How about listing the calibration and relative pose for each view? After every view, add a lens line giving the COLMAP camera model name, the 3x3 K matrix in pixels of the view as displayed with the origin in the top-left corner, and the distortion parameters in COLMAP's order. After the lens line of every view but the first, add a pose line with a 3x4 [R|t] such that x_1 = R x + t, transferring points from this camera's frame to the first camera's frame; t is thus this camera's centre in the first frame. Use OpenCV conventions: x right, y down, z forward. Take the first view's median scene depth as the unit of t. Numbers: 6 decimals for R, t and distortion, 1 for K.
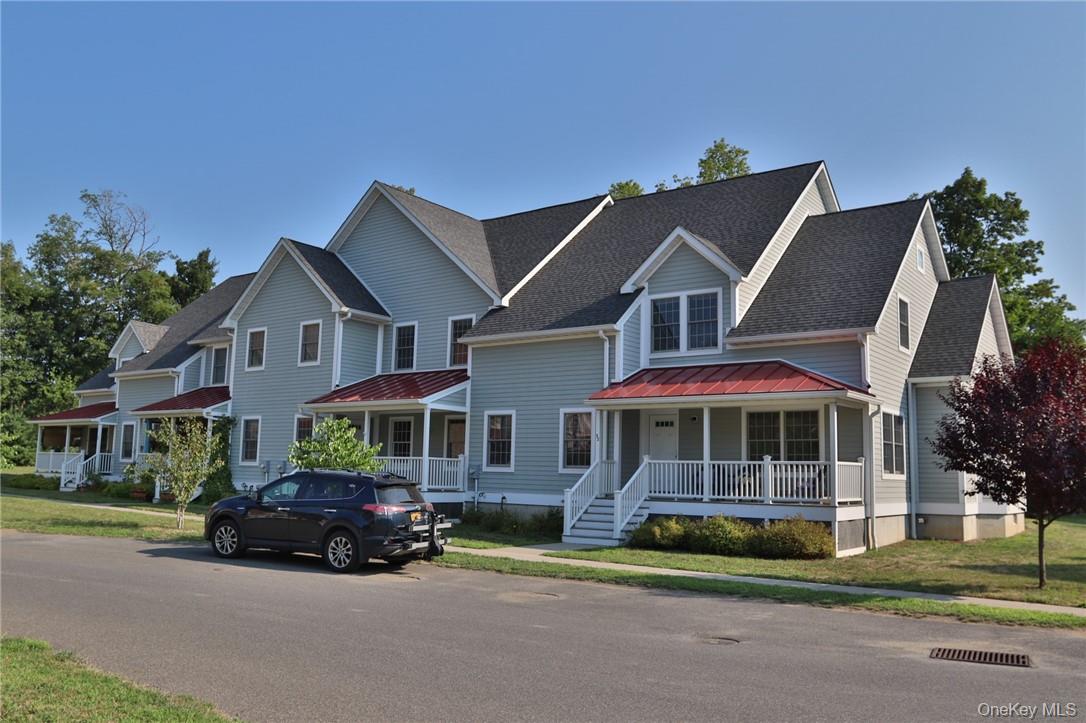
lens RADIAL K [[867.8, 0, 589.9], [0, 867.8, 359.3], [0, 0, 1]] dist [-0.092436, 0.060215]
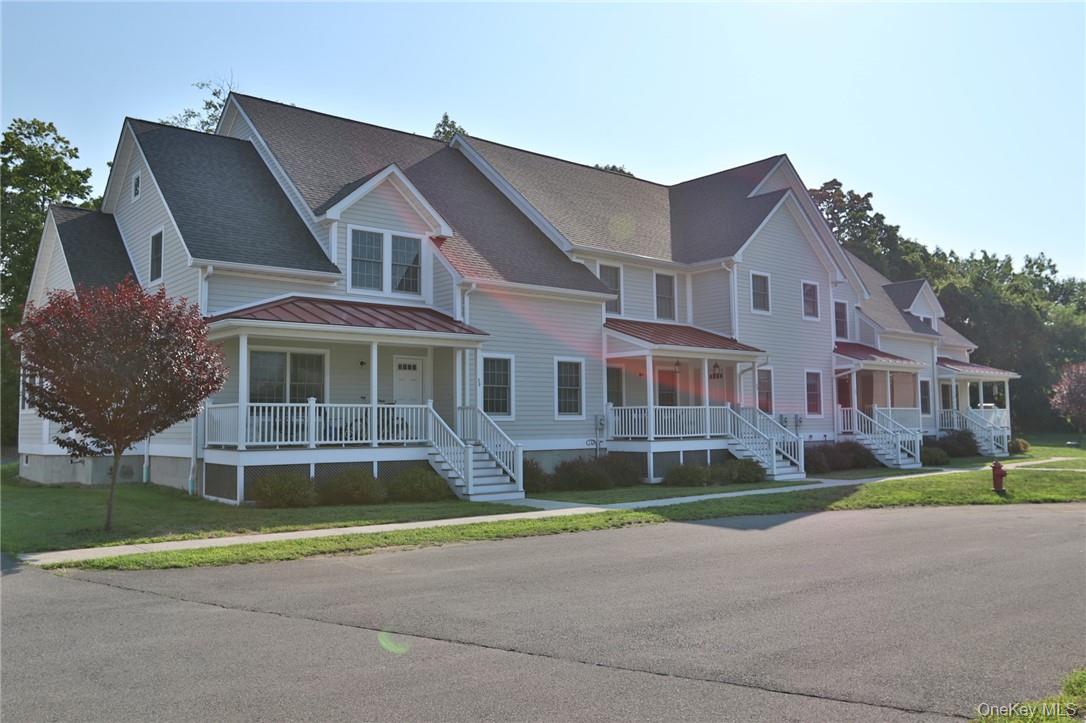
lens RADIAL K [[867.8, 0, 589.9], [0, 867.8, 359.3], [0, 0, 1]] dist [-0.092436, 0.060215]
pose [[0.250922, 0.043607, 0.967025, -0.729283], [-0.116348, 0.993101, -0.014593, 0.051337], [-0.960990, -0.108850, 0.254264, 0.514160]]
